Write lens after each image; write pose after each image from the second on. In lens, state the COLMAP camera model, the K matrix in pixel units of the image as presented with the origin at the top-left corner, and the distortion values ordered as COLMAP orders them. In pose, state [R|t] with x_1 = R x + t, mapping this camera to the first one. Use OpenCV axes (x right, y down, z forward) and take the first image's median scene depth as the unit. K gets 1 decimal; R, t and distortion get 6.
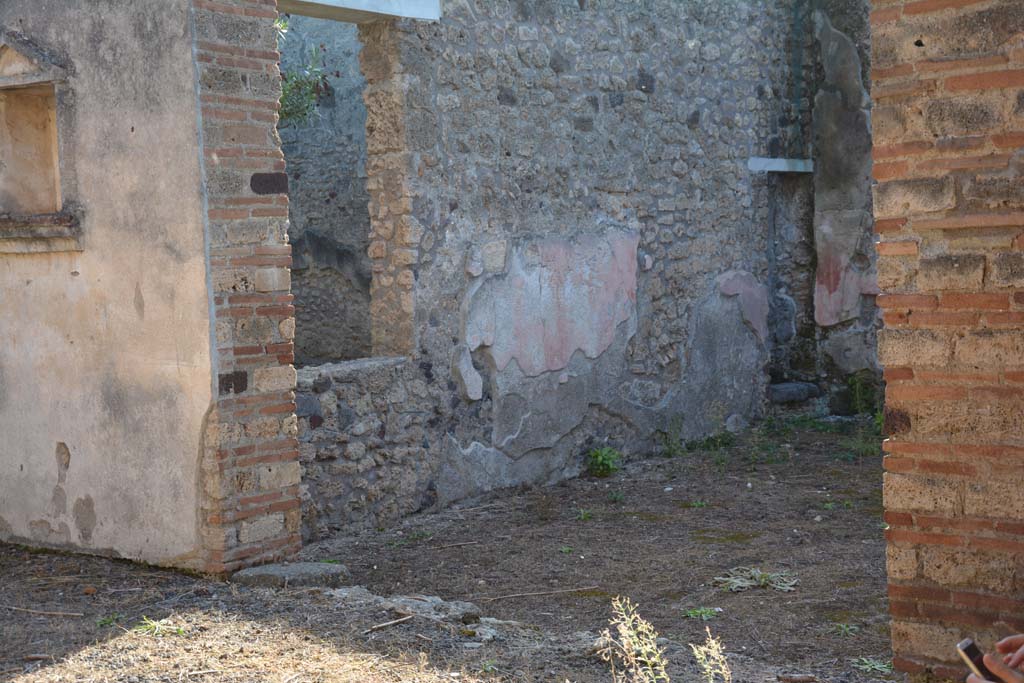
lens RADIAL K [[1463.6, 0, 512.0], [0, 1463.6, 341.5], [0, 0, 1]] dist [0.095993, 0.643488]
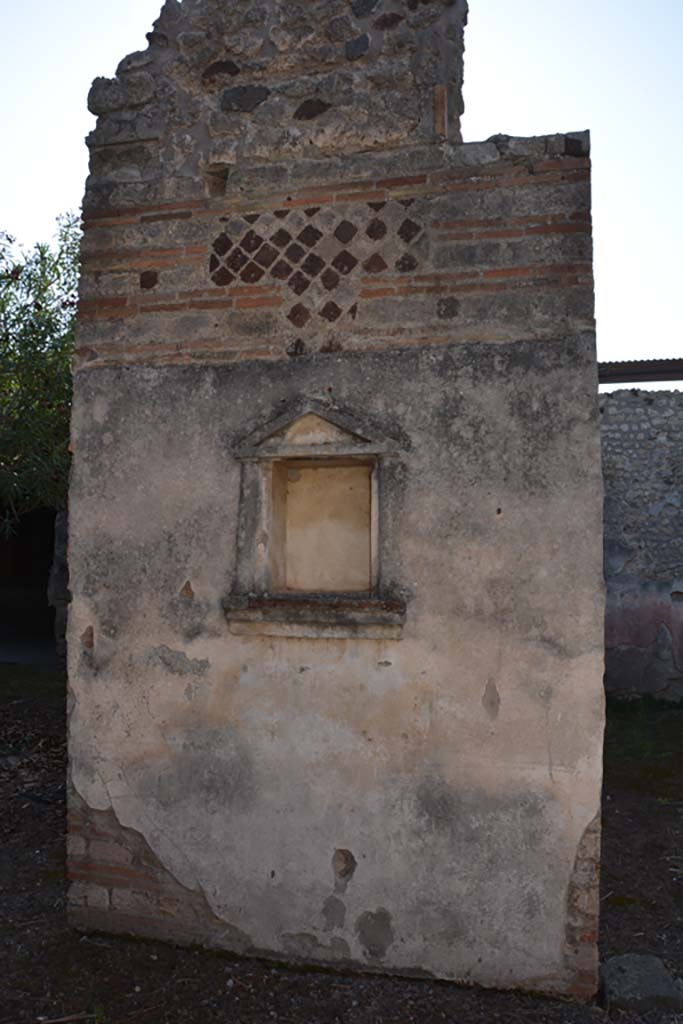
lens RADIAL K [[815.1, 0, 341.5], [0, 815.1, 512.0], [0, 0, 1]] dist [-0.175556, 0.145104]
pose [[0.917011, 0.067342, 0.393135, -0.525772], [-0.011153, 0.989588, -0.143496, -0.067075], [-0.398705, 0.127203, 0.908215, 0.563226]]
